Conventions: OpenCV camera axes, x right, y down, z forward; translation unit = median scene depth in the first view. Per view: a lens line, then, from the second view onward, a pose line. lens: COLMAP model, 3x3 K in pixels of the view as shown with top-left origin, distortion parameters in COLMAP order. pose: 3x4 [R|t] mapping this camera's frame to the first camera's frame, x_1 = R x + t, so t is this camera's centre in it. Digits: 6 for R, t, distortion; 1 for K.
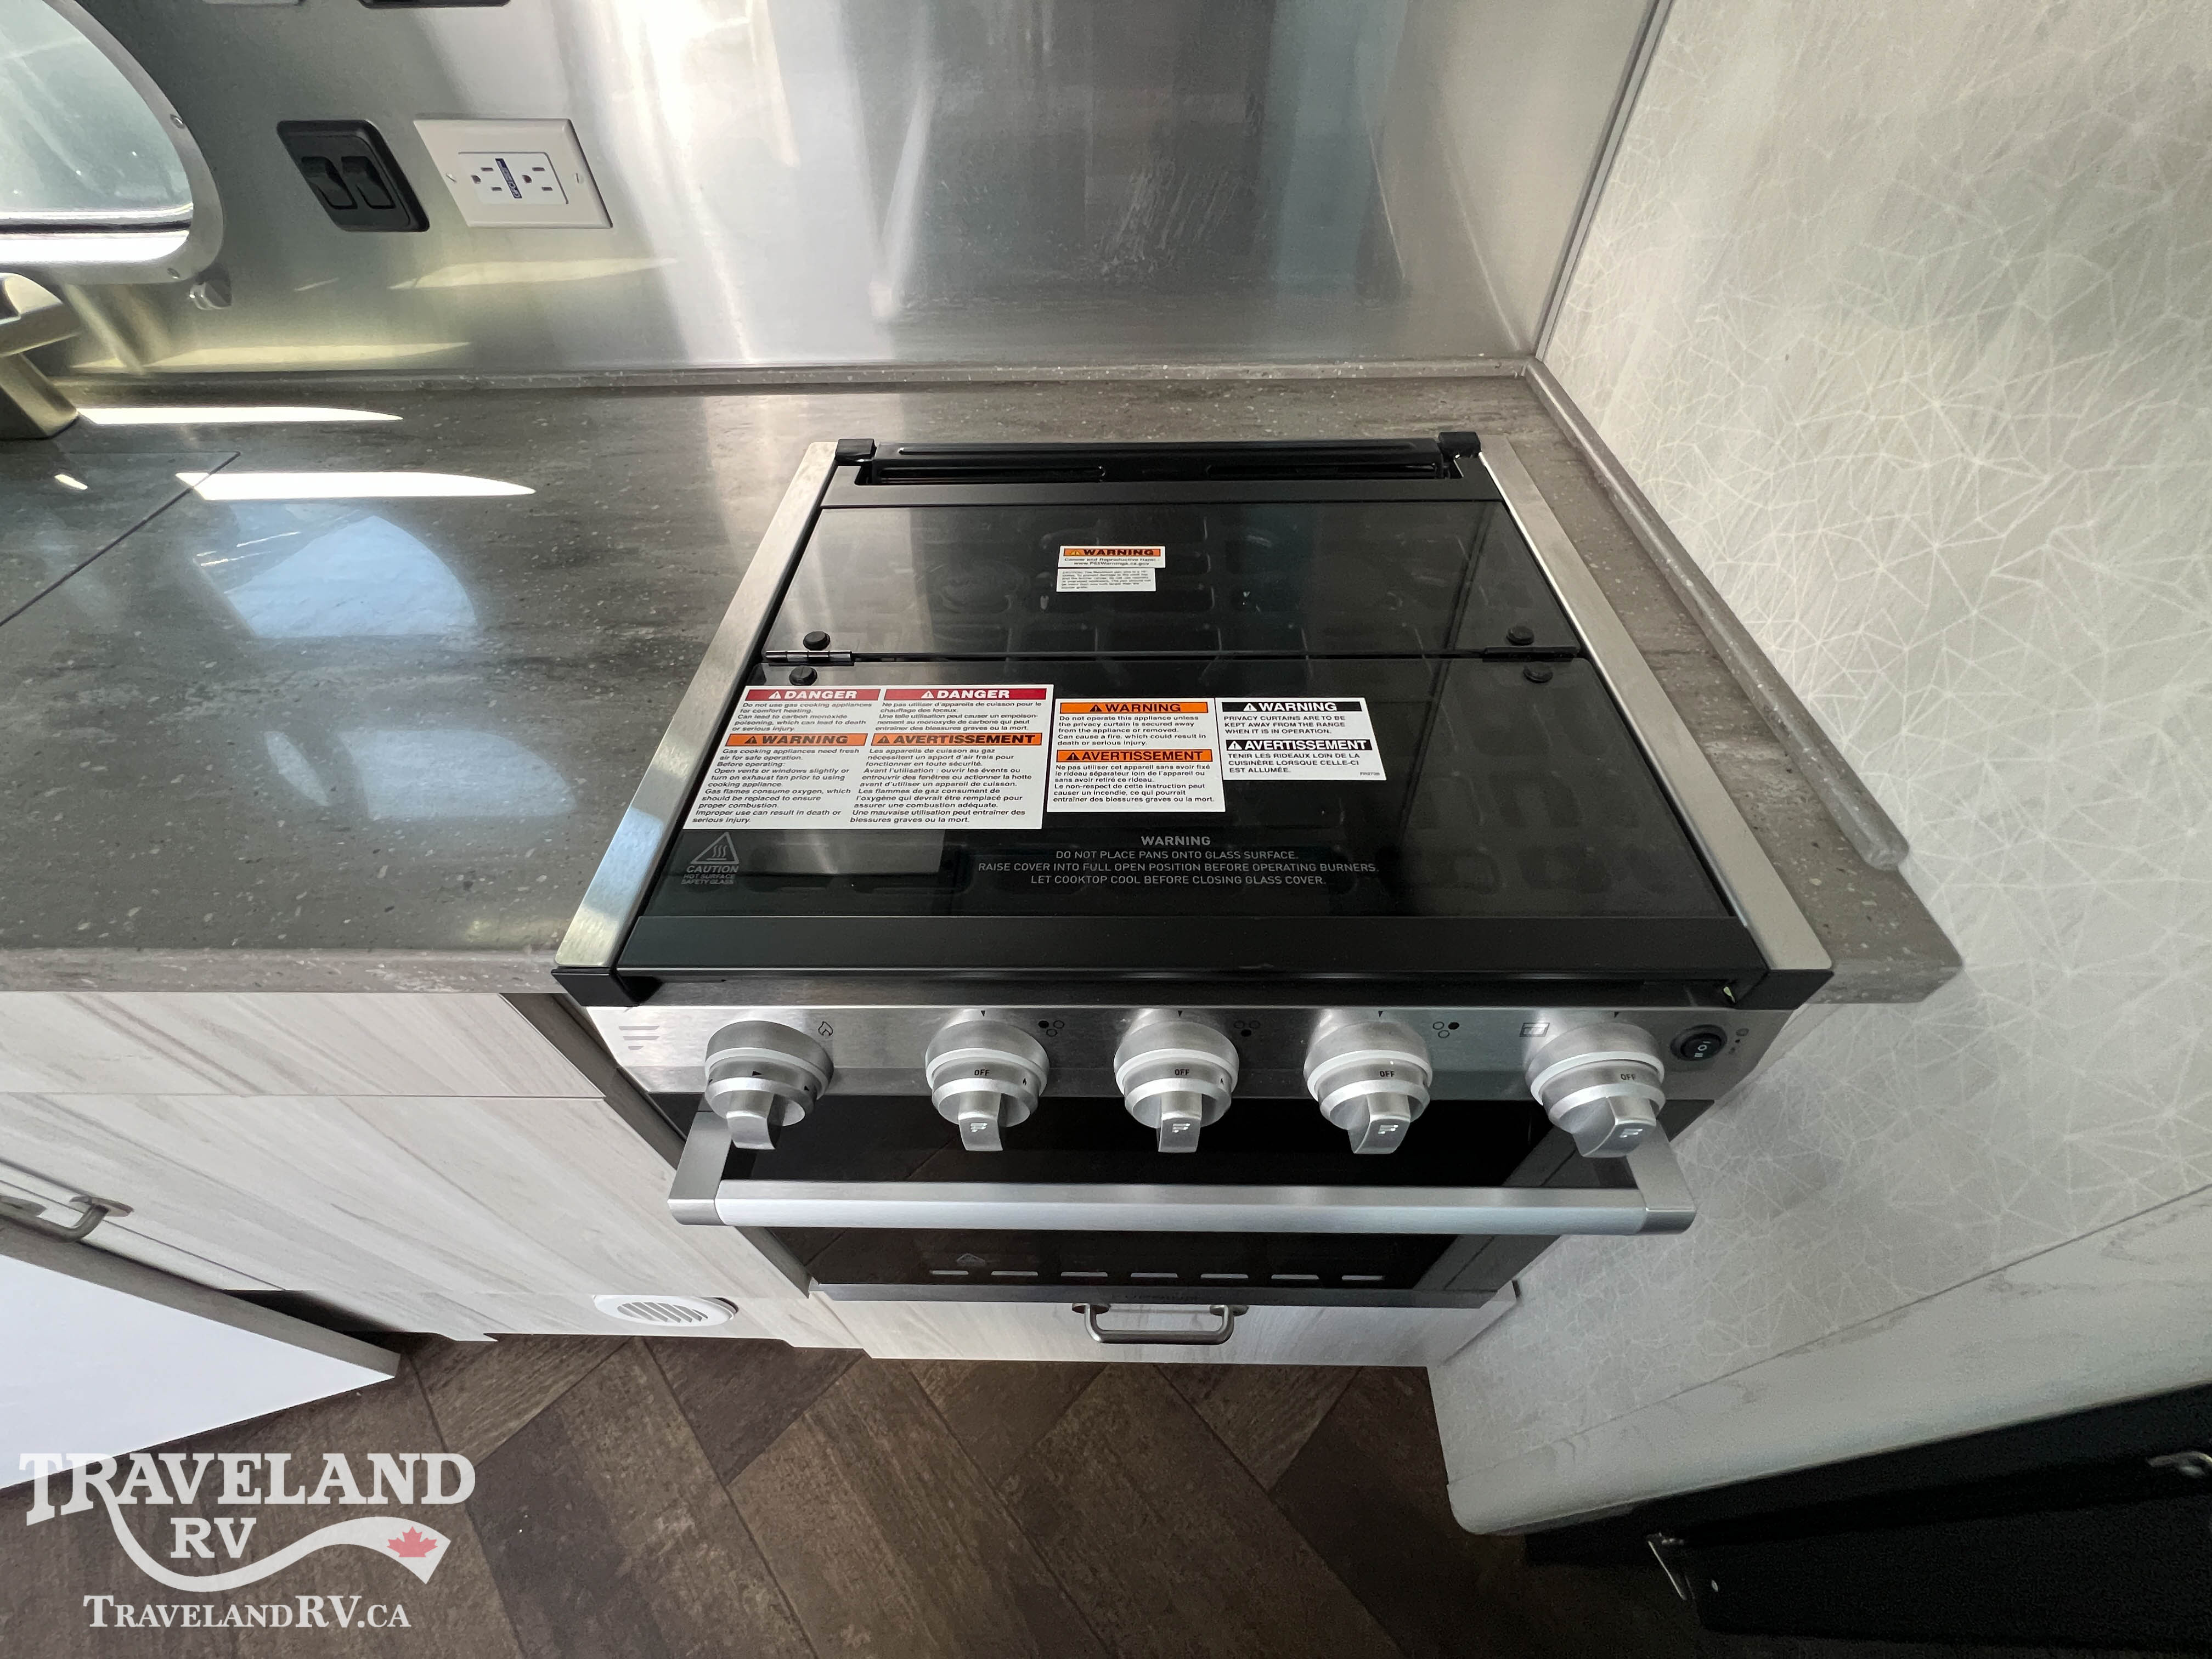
lens RADIAL K [[887.7, 0, 1109.5], [0, 887.7, 828.2], [0, 0, 1]] dist [-0.000273, 0.000371]
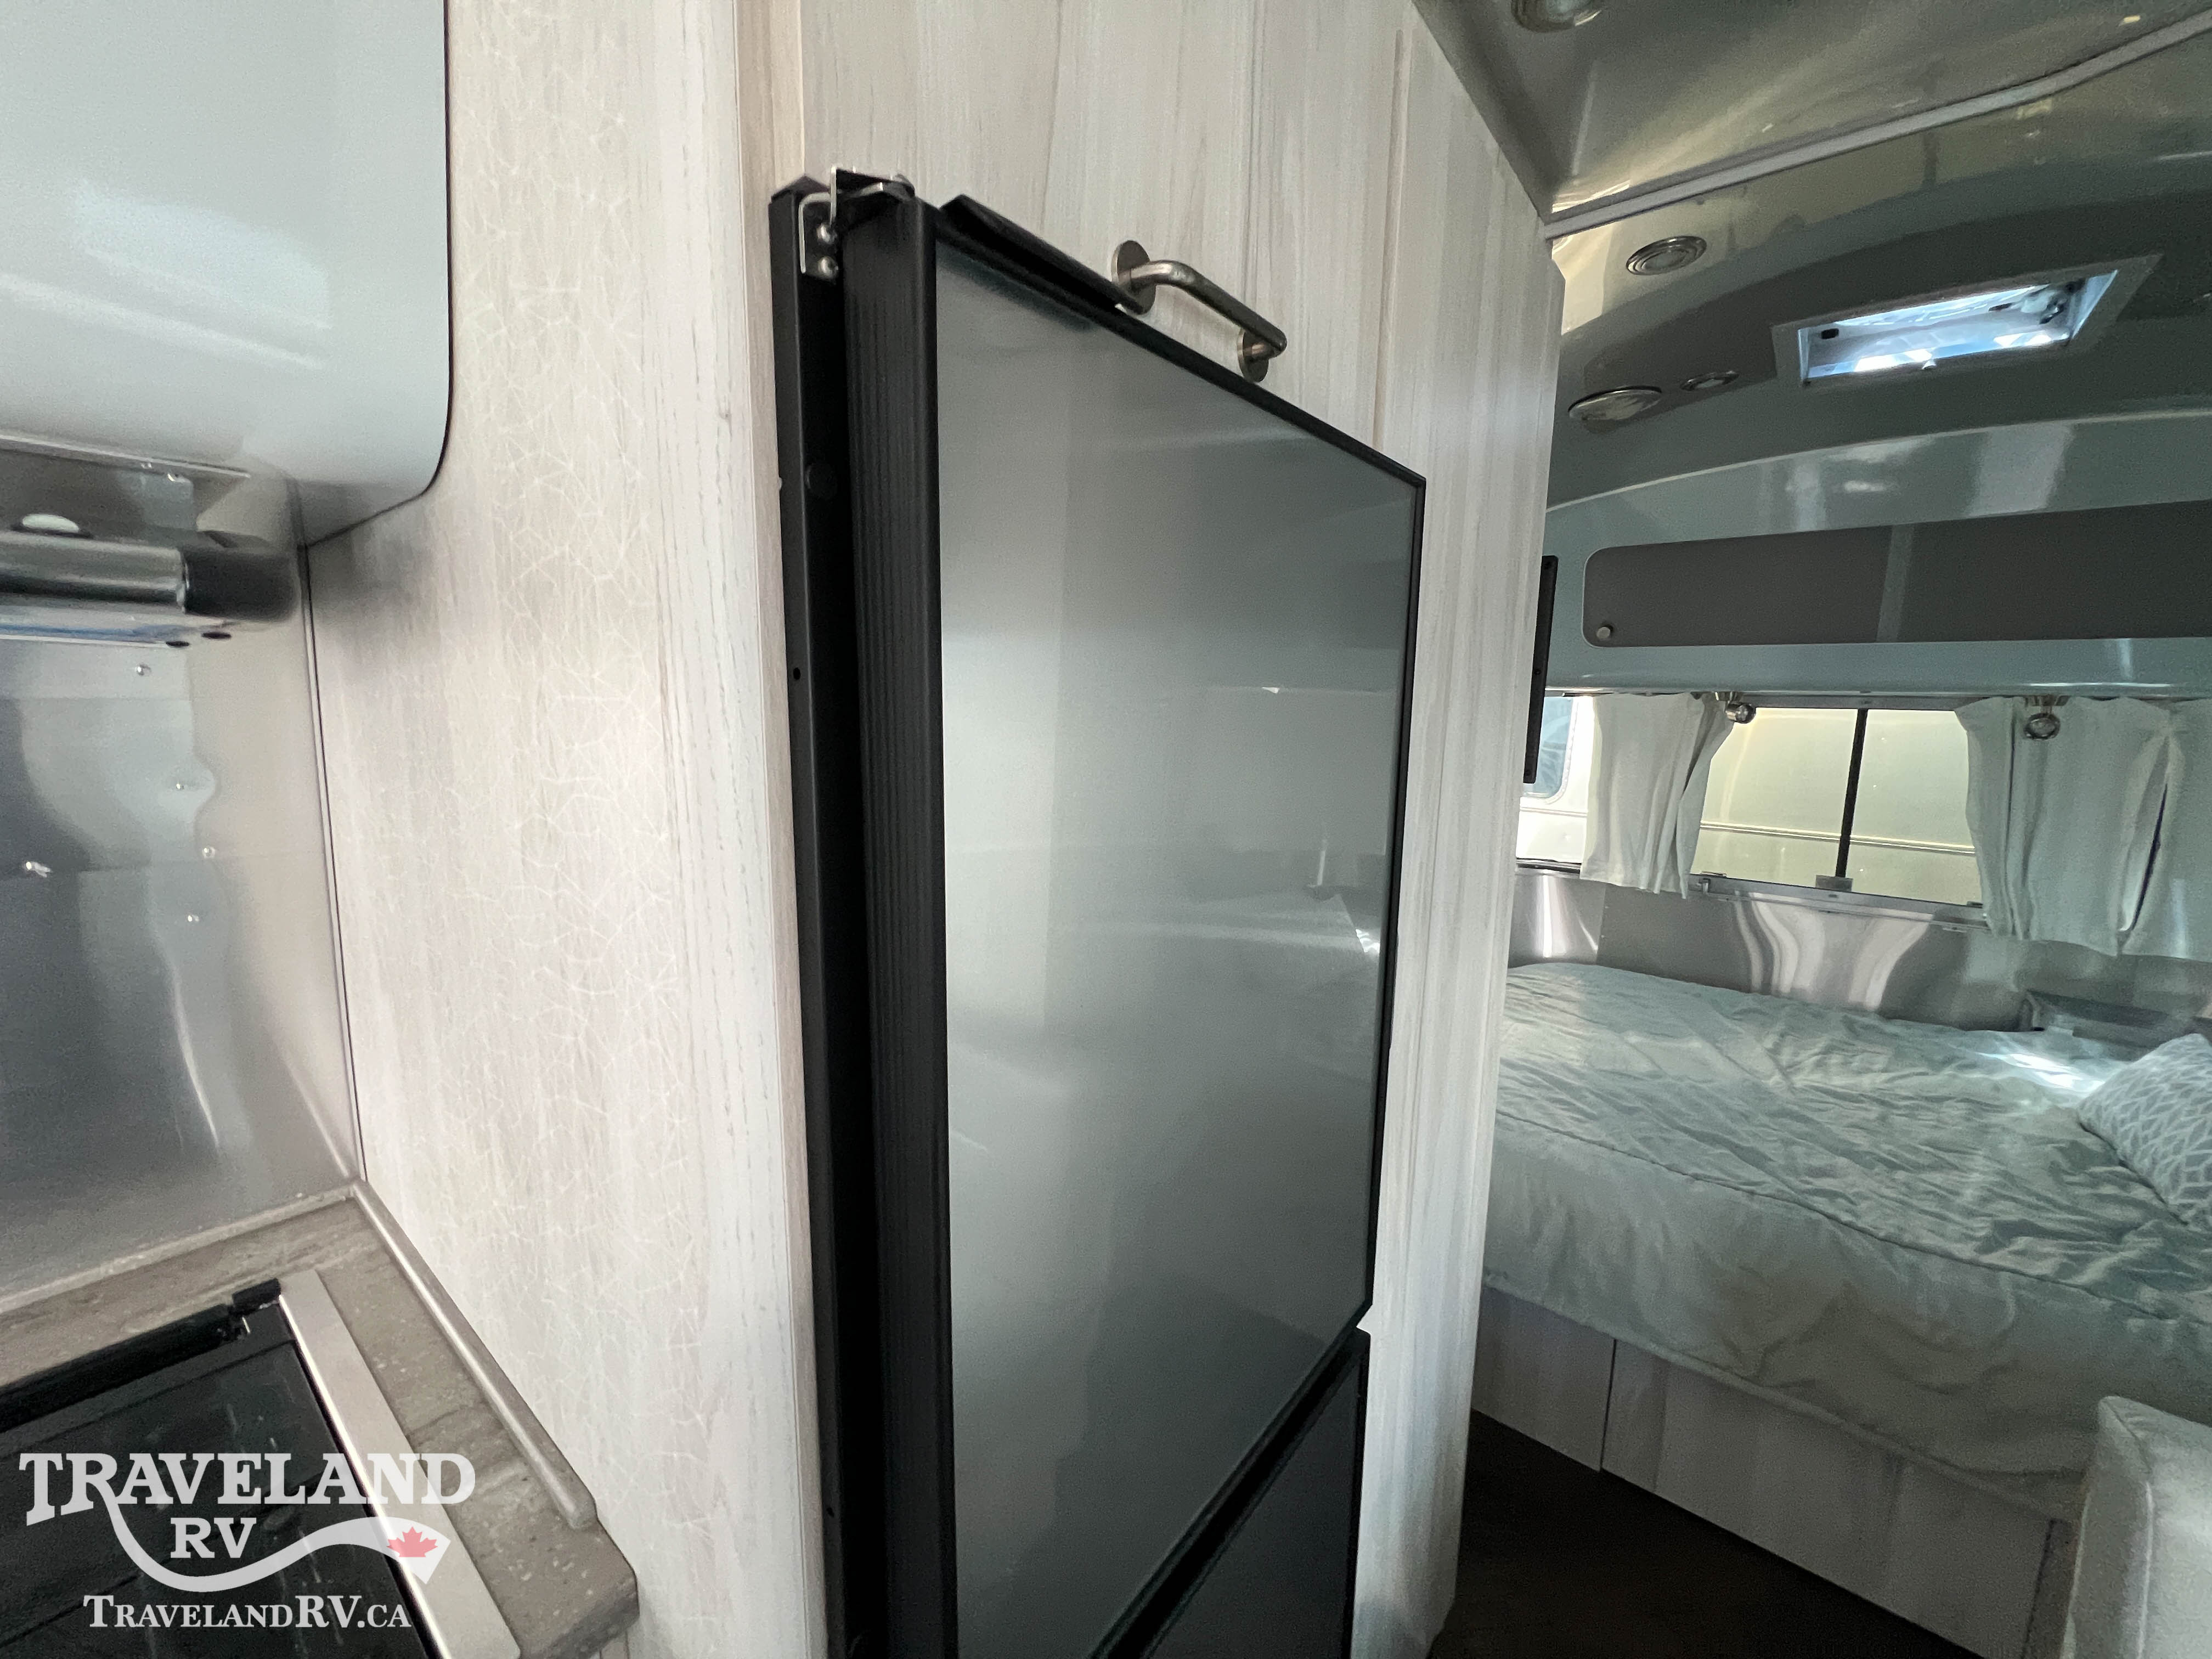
lens RADIAL K [[887.7, 0, 1109.5], [0, 887.7, 828.2], [0, 0, 1]] dist [-0.000273, 0.000371]
pose [[0.611978, -0.084334, 0.786365, 0.207739], [0.574919, 0.730223, -0.369110, 0.114157], [-0.543093, 0.677983, 0.495366, -0.391903]]
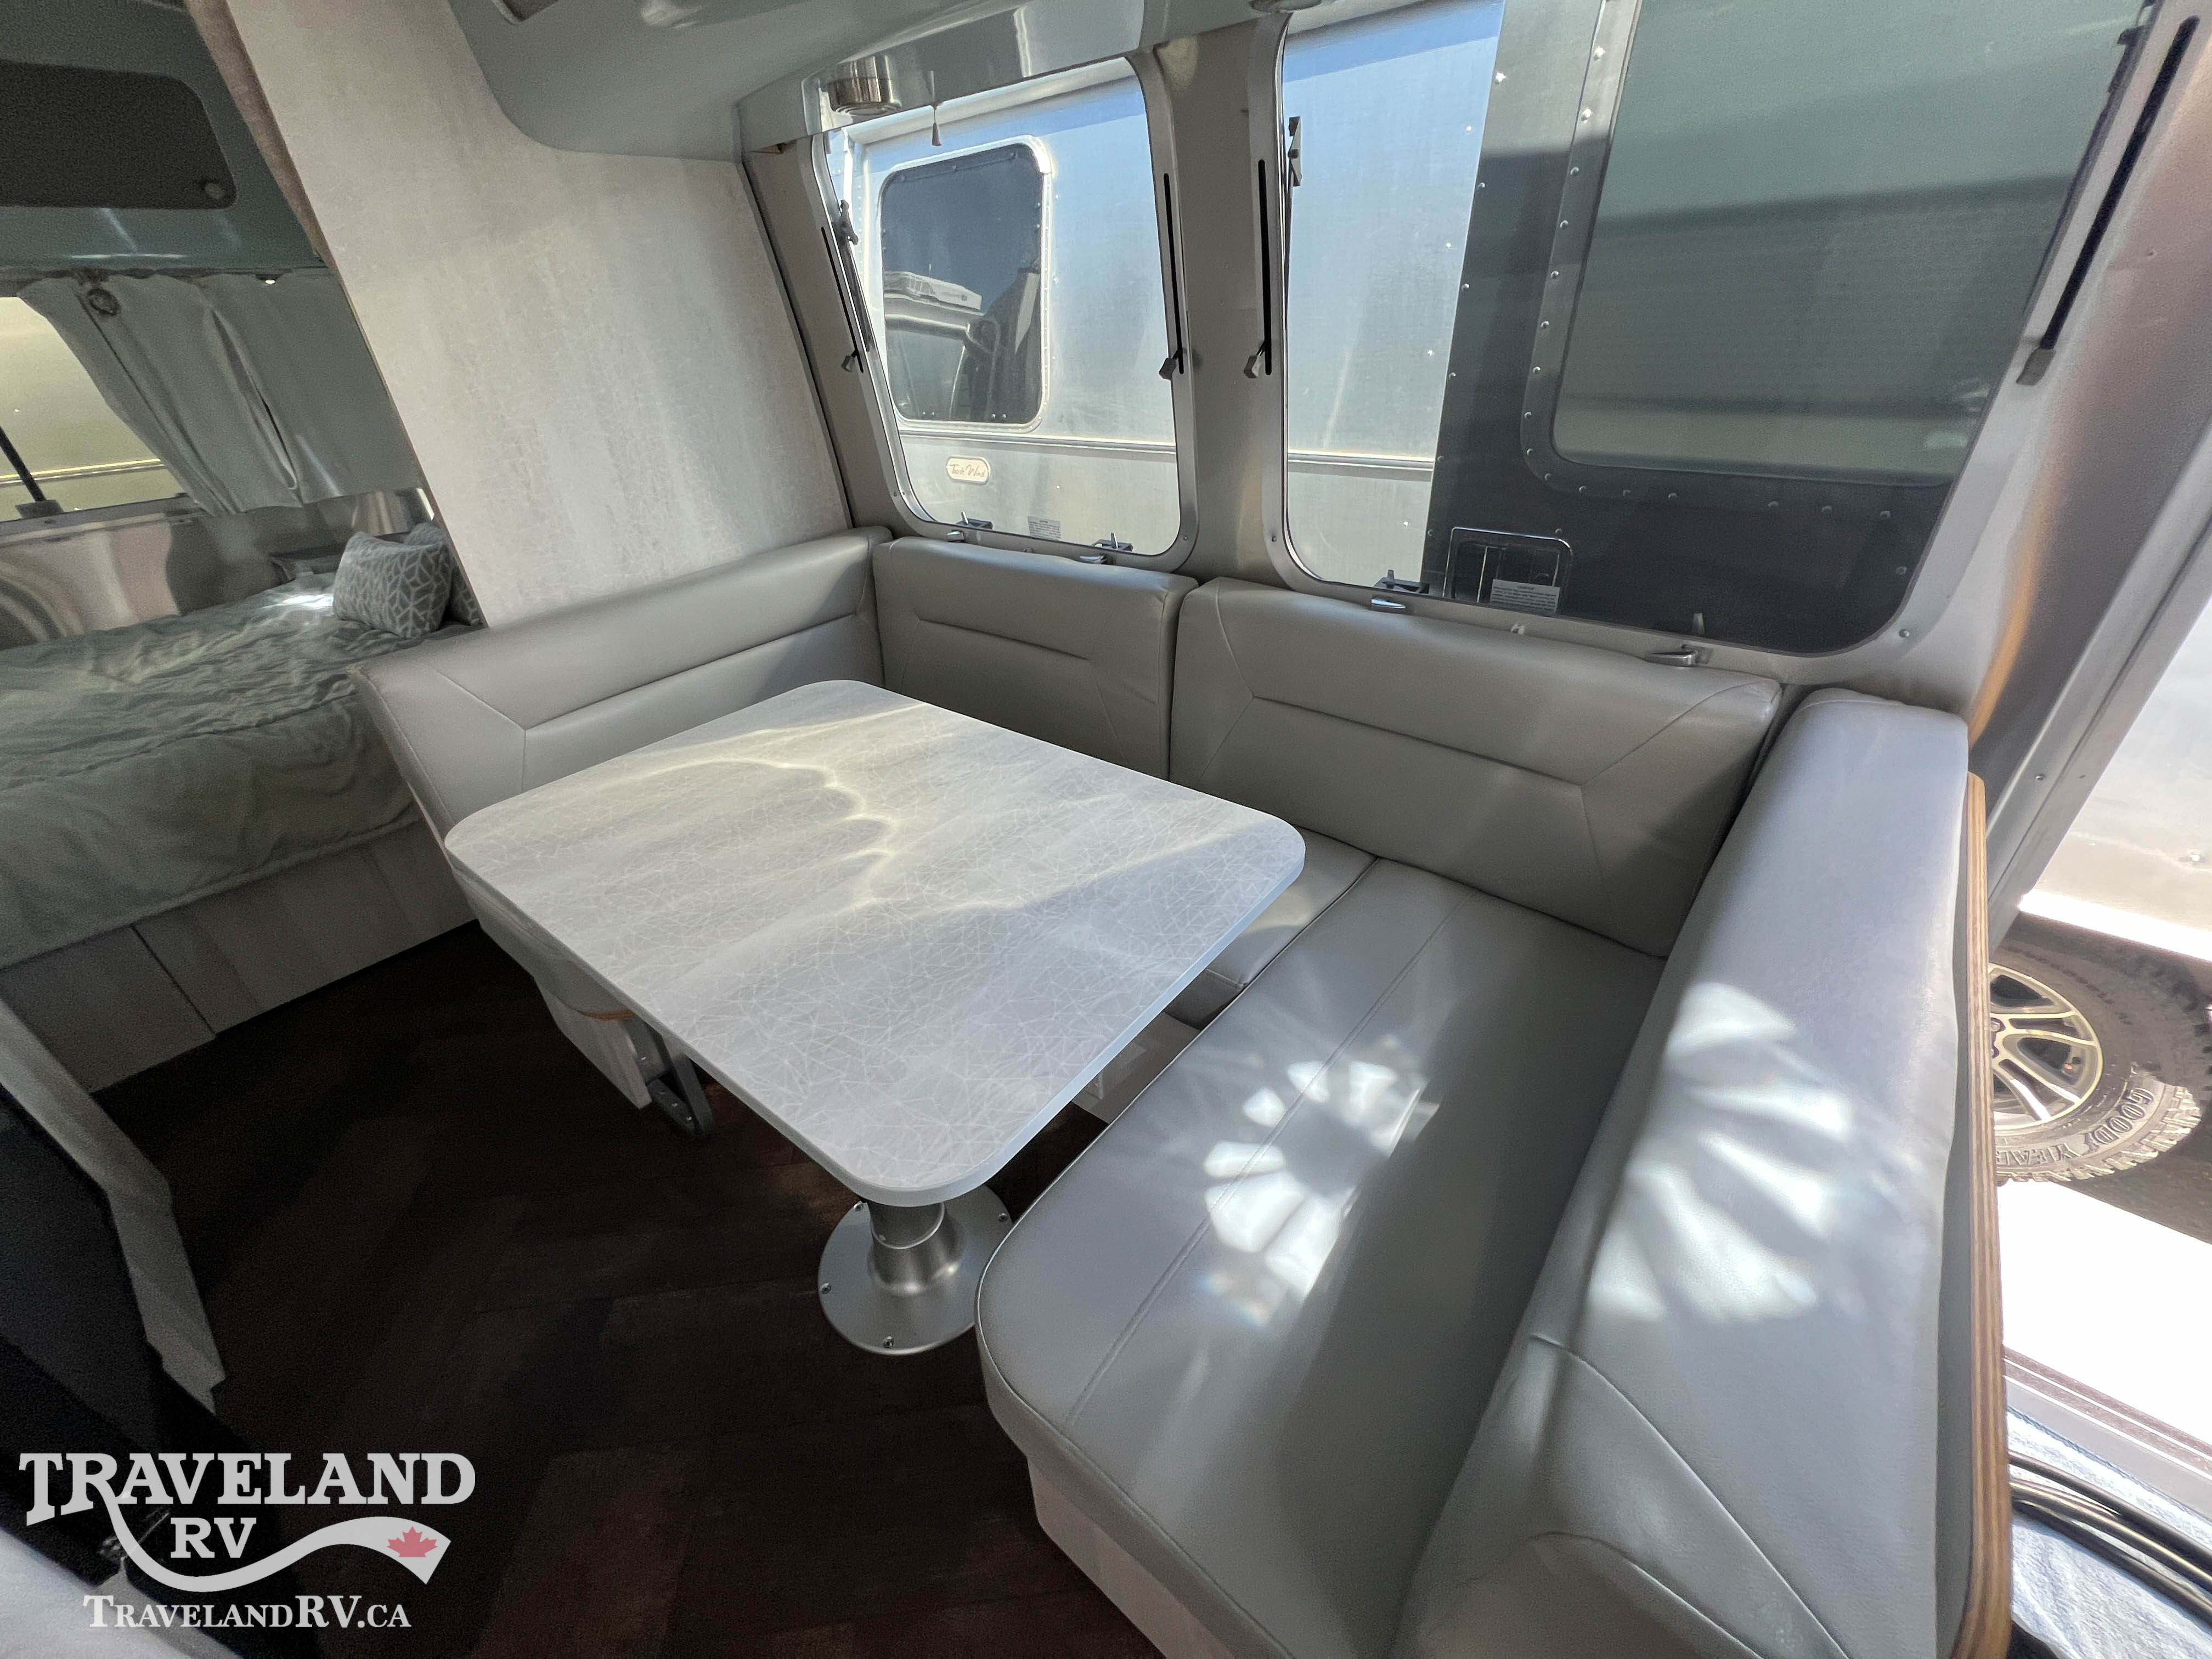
lens RADIAL K [[885.3, 0, 1102.2], [0, 885.3, 825.8], [0, 0, 1]] dist [-0.000913, 0.000051]
pose [[-0.776047, -0.275632, 0.567255, -0.649127], [0.513293, 0.246567, 0.822031, 0.229160], [-0.366445, 0.929103, -0.049867, -0.258931]]
